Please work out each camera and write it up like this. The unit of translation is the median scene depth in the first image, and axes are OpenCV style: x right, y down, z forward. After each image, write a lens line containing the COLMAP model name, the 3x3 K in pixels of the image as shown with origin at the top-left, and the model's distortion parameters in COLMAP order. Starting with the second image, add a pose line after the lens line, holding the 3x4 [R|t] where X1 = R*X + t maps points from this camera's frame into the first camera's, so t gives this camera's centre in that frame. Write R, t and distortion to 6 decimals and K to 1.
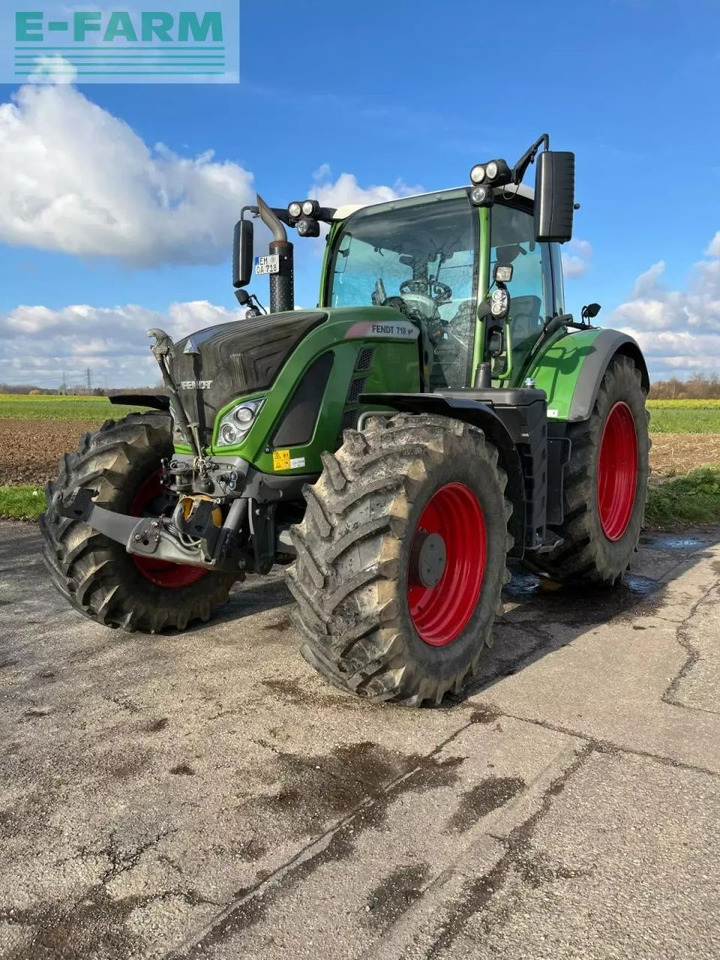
lens RADIAL K [[737.9, 0, 365.1], [0, 737.9, 478.2], [0, 0, 1]] dist [0.018251, -0.001382]
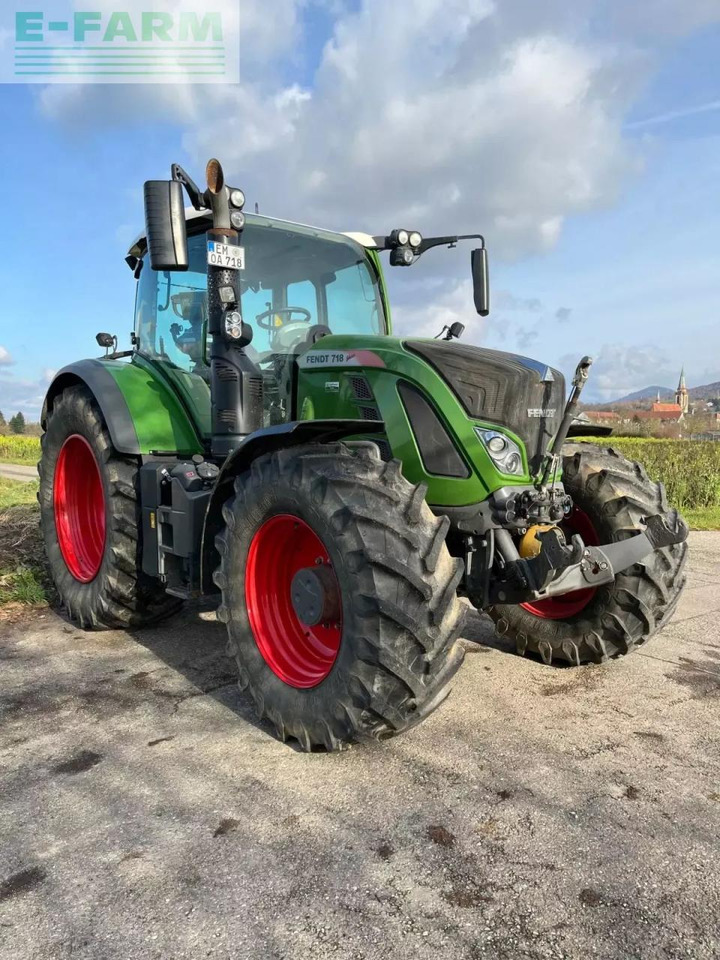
lens RADIAL K [[737.9, 0, 365.1], [0, 737.9, 478.2], [0, 0, 1]] dist [0.018251, -0.001382]
pose [[0.255795, -0.055713, 0.965124, -1.208778], [0.099685, 0.994536, 0.030990, -0.090585], [-0.961578, 0.088282, 0.259952, 0.947979]]
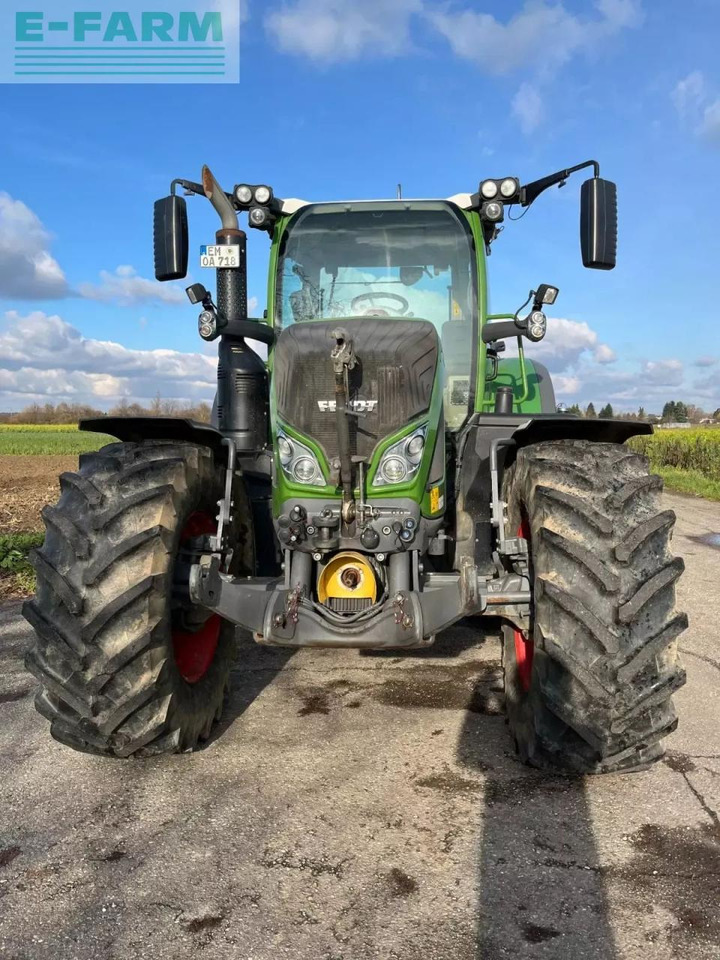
lens RADIAL K [[729.9, 0, 364.0], [0, 729.9, 476.1], [0, 0, 1]] dist [0.087892, -0.131148]
pose [[0.859117, -0.033750, 0.510665, -0.578882], [0.051266, 0.998480, -0.020258, -0.037663], [-0.509205, 0.043583, 0.859541, 0.341305]]
